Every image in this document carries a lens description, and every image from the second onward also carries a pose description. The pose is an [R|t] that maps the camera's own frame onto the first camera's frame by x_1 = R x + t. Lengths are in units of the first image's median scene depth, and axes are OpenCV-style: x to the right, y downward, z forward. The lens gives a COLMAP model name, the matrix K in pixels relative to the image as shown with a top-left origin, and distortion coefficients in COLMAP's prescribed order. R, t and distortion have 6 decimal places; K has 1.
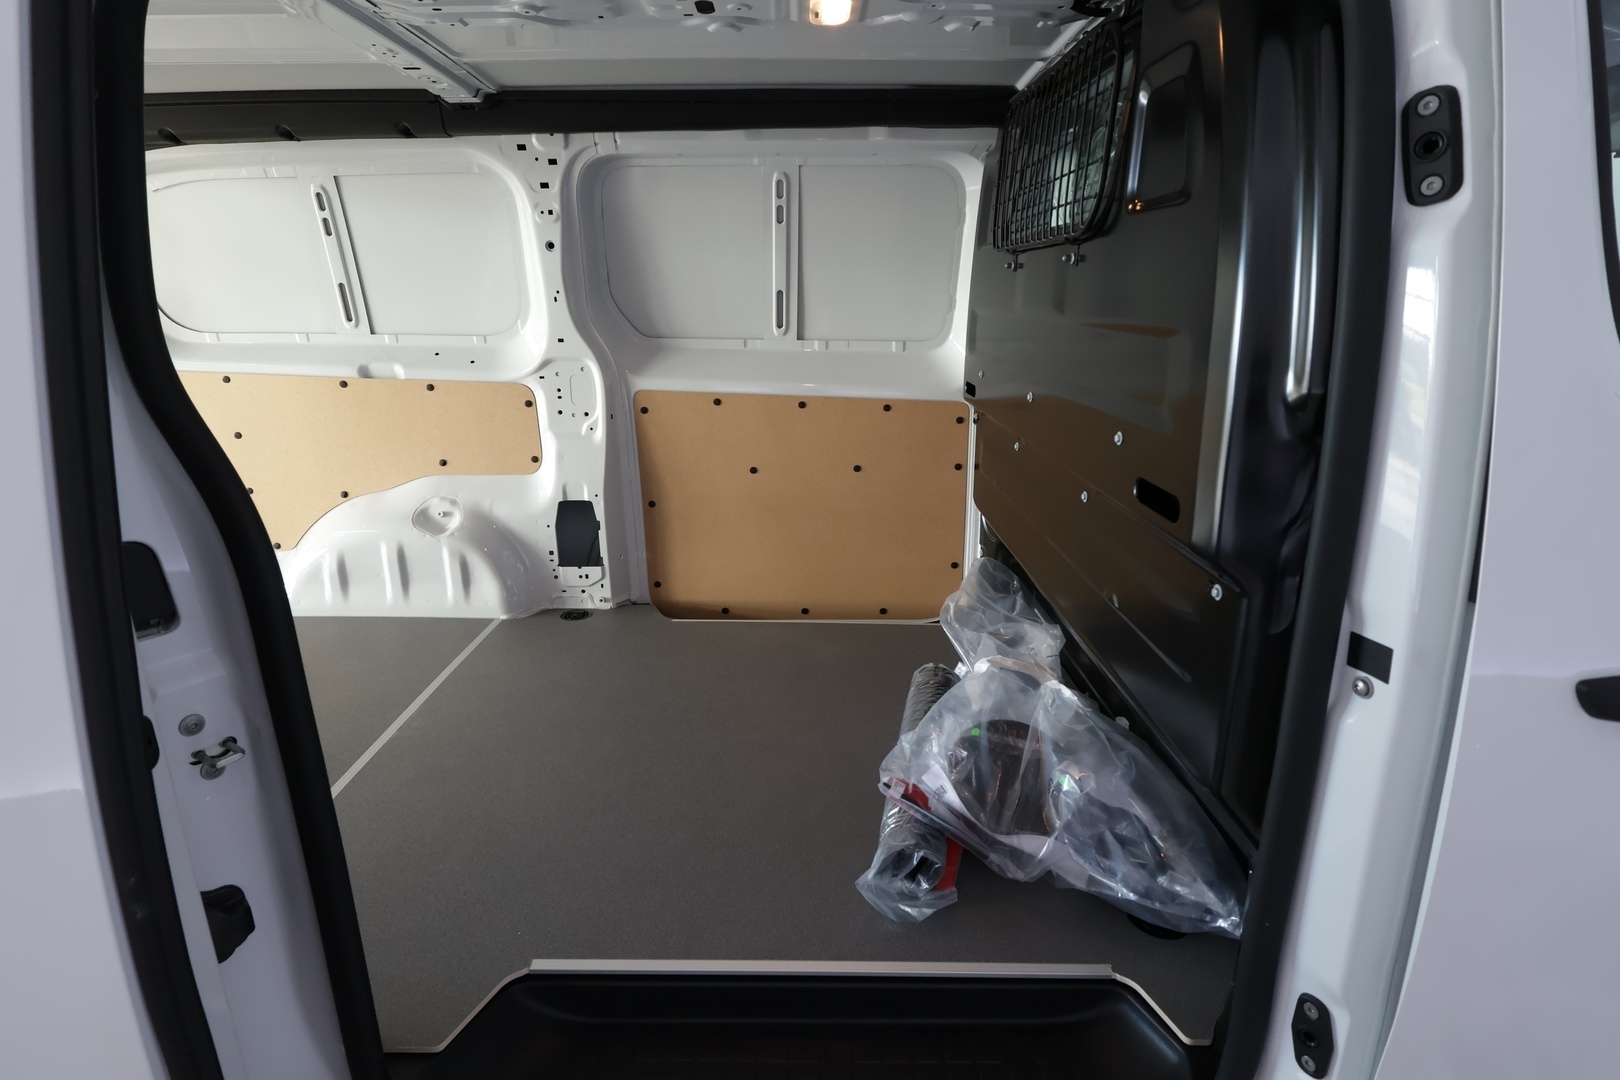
lens RADIAL K [[830.1, 0, 806.6], [0, 830.1, 539.0], [0, 0, 1]] dist [0.002779, 0.000809]
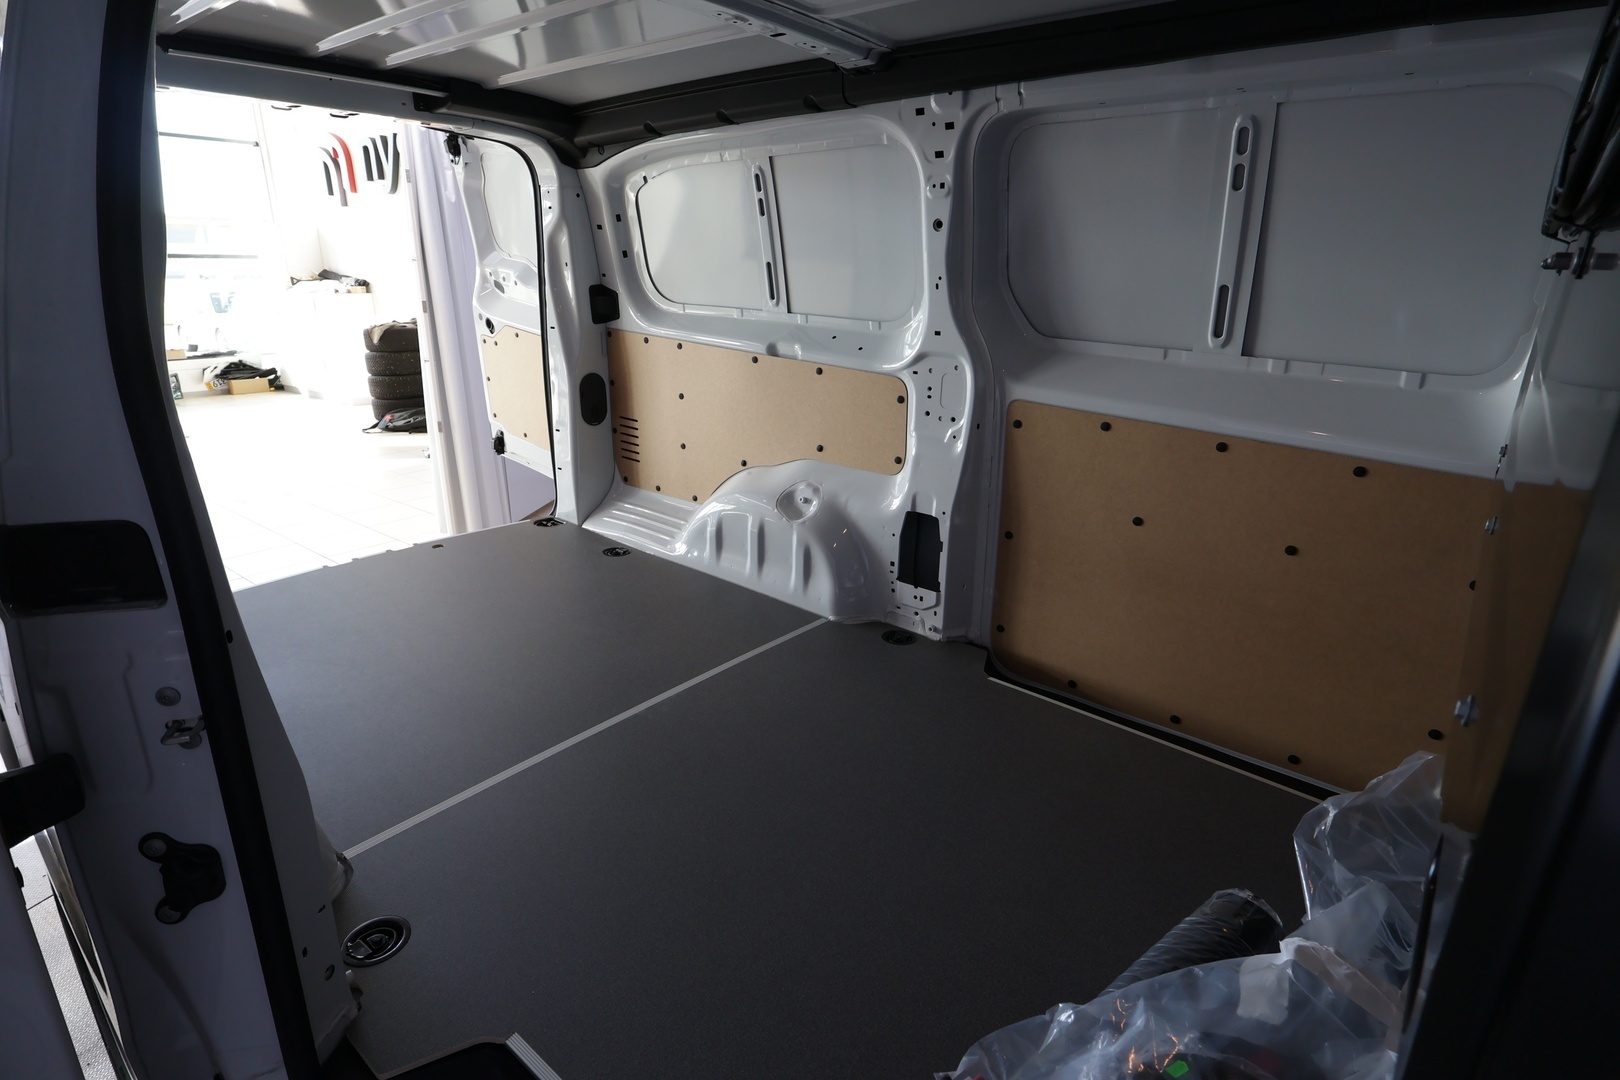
lens RADIAL K [[830.1, 0, 813.1], [0, 830.1, 538.1], [0, 0, 1]] dist [0.002779, 0.000809]
pose [[0.771054, 0.220284, -0.597454, 0.170398], [-0.202310, 0.974389, 0.098168, -0.085658], [0.603777, 0.045178, 0.795872, 0.226424]]
